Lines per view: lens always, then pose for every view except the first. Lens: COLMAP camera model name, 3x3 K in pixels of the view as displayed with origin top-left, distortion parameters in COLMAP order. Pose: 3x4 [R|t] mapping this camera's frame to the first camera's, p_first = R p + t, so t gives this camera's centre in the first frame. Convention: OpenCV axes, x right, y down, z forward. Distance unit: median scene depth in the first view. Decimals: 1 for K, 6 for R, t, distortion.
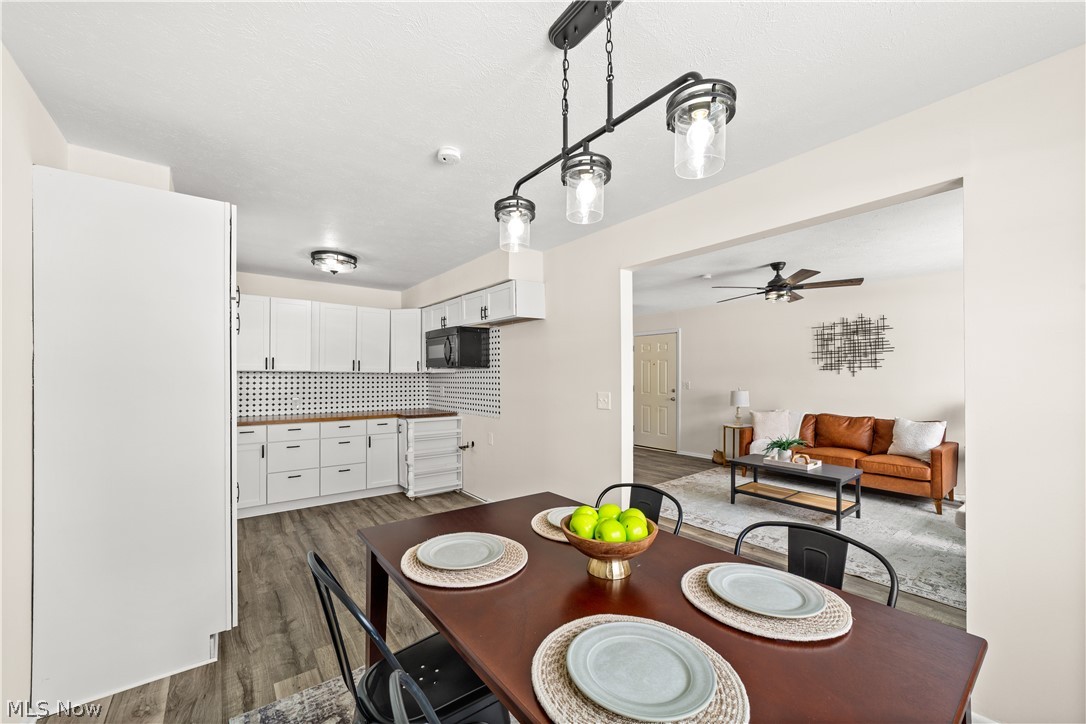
lens RADIAL K [[421.0, 0, 537.4], [0, 421.0, 371.5], [0, 0, 1]] dist [-0.008132, 0.002363]
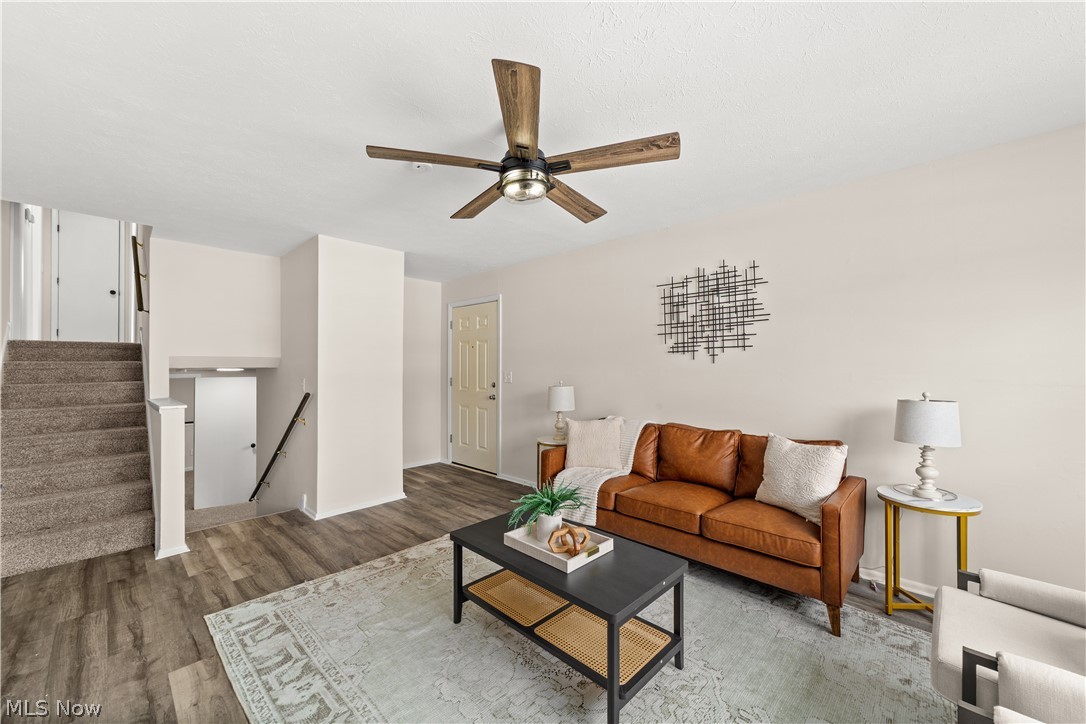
lens RADIAL K [[421.0, 0, 536.9], [0, 421.0, 359.3], [0, 0, 1]] dist [-0.008132, 0.002363]
pose [[0.990905, 0.001721, 0.134550, 0.465176], [-0.001268, 0.999993, -0.003449, 0.009916], [-0.134555, 0.003247, 0.990901, 0.476018]]
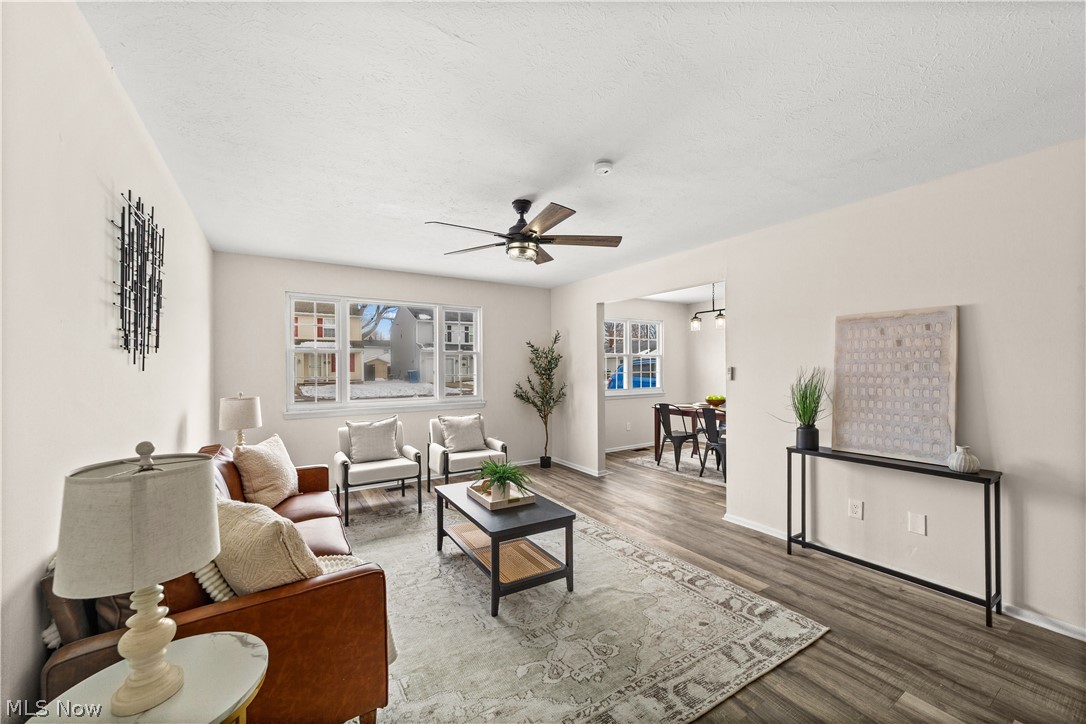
lens RADIAL K [[421.0, 0, 545.0], [0, 421.0, 366.4], [0, 0, 1]] dist [-0.008132, 0.002363]
pose [[-0.996133, 0.010922, 0.087176, 0.422956], [0.009636, 0.999839, -0.015159, 0.016511], [-0.087328, -0.014261, -0.996078, 1.500882]]
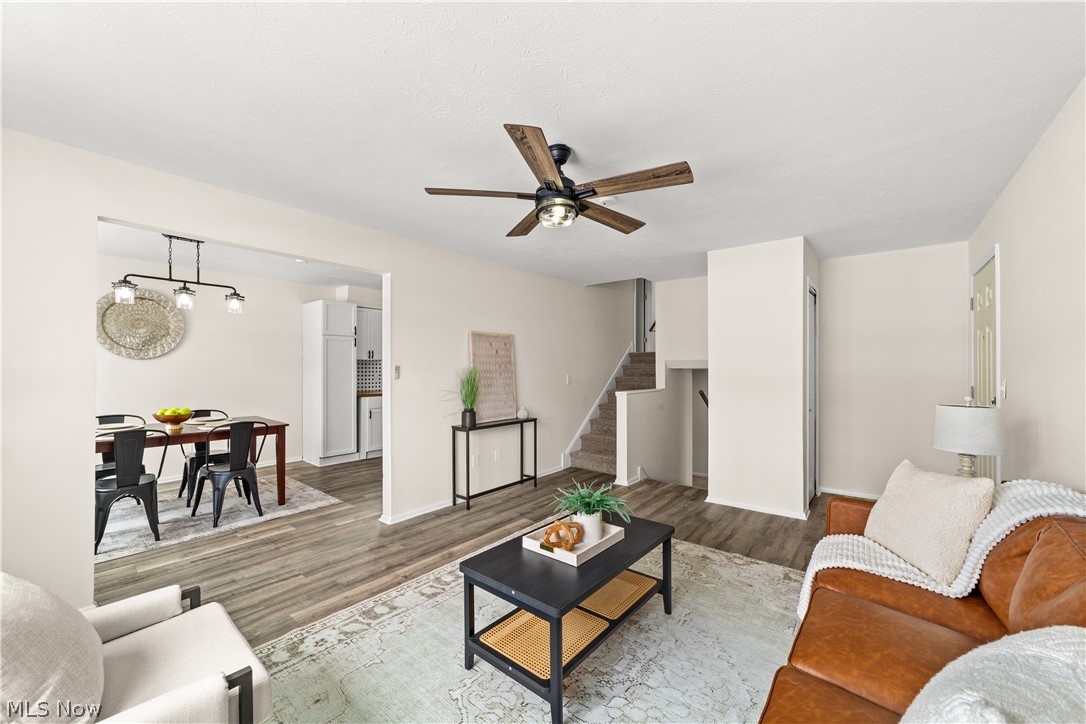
lens RADIAL K [[421.0, 0, 538.9], [0, 421.0, 362.9], [0, 0, 1]] dist [-0.008132, 0.002363]
pose [[0.225010, -0.005784, -0.974339, 0.968438], [0.009340, 0.999949, -0.003779, 0.009662], [0.974312, -0.008250, 0.225053, 0.760727]]
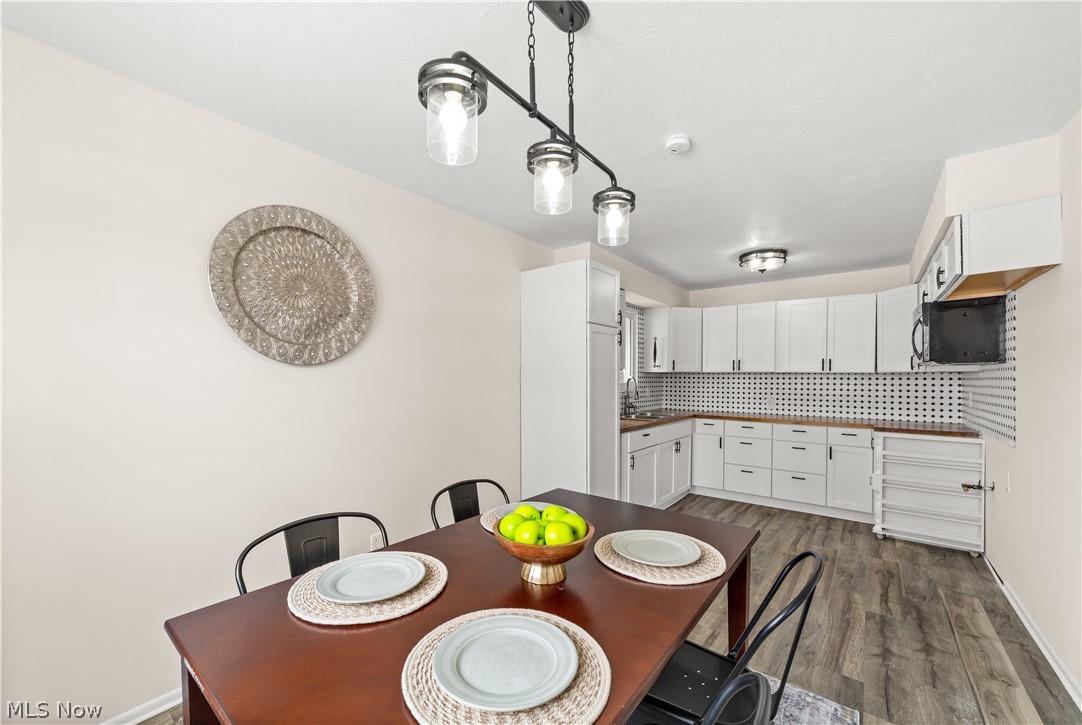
lens RADIAL K [[419.4, 0, 528.8], [0, 419.4, 381.3], [0, 0, 1]] dist [-0.008132, 0.002363]
pose [[0.230291, 0.007773, -0.973091, 0.290043], [0.012260, 0.999866, 0.010888, 0.003614], [0.973045, -0.014437, 0.230165, 0.202124]]
